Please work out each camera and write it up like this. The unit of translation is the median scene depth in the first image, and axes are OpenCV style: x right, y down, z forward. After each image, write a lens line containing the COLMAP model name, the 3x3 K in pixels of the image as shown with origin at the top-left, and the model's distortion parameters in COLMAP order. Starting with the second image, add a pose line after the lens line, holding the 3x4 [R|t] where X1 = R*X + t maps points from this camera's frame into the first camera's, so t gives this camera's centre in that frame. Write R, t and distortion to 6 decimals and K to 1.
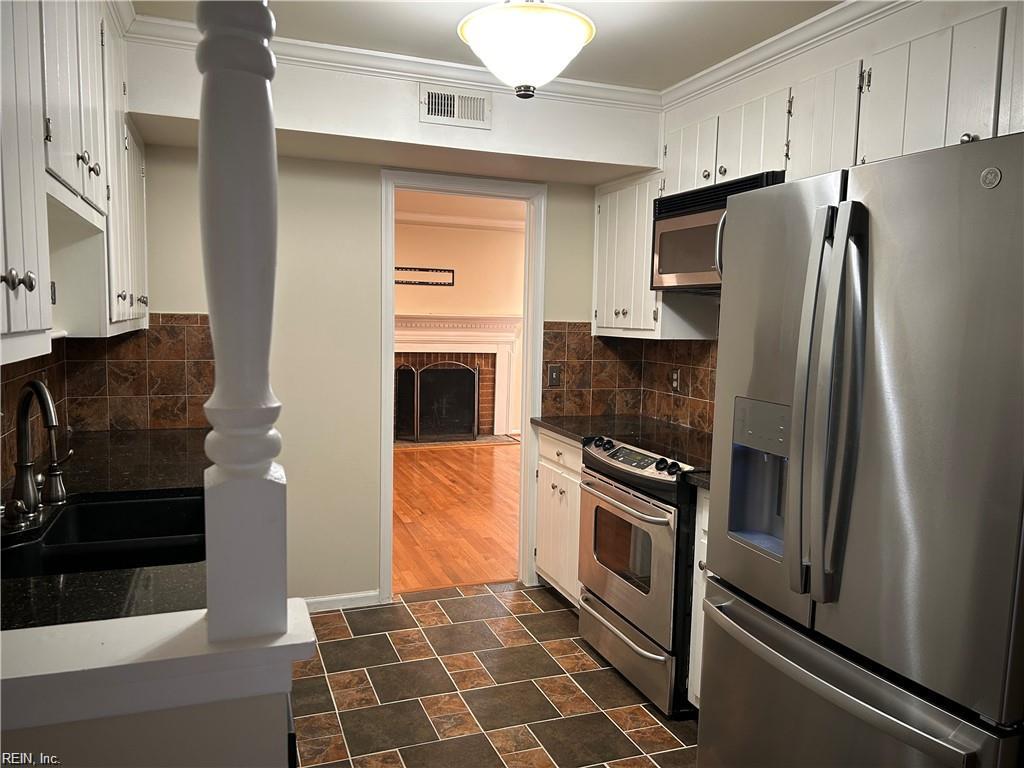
lens RADIAL K [[756.6, 0, 512.0], [0, 756.6, 384.0], [0, 0, 1]] dist [-0.003395, -0.002516]
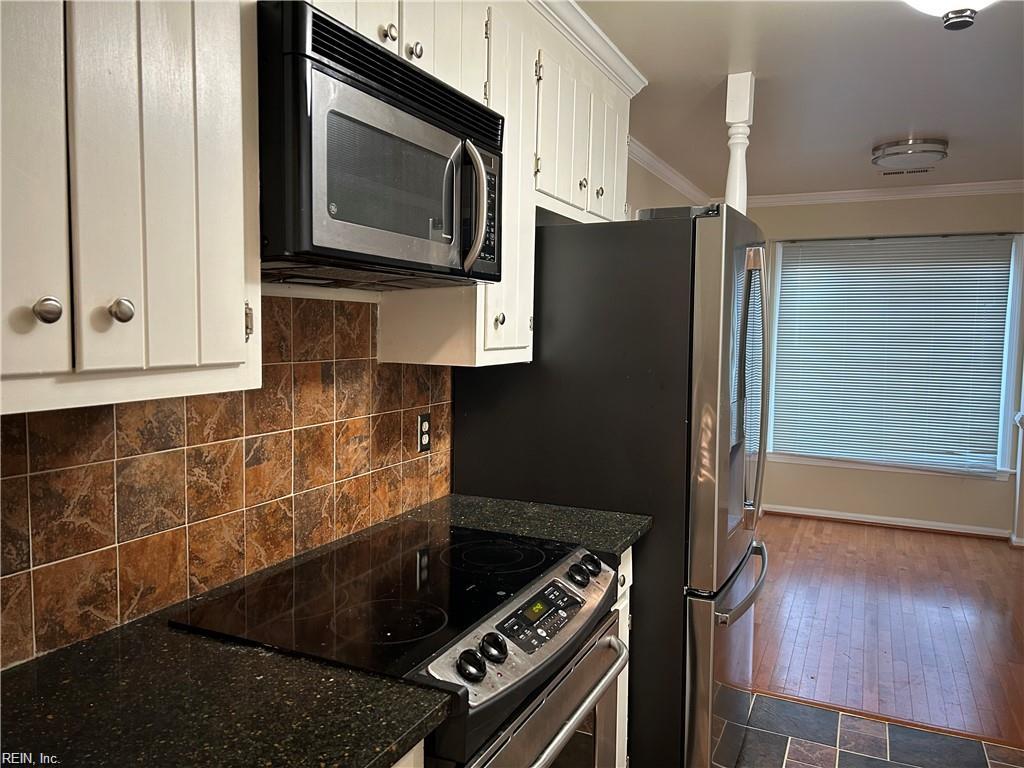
lens RADIAL K [[756.6, 0, 512.0], [0, 756.6, 384.0], [0, 0, 1]] dist [-0.003395, -0.002516]
pose [[-0.690477, -0.081311, 0.718770, -0.139435], [0.046835, 0.986552, 0.156595, -0.105210], [-0.721836, 0.141789, -0.677383, 1.088507]]
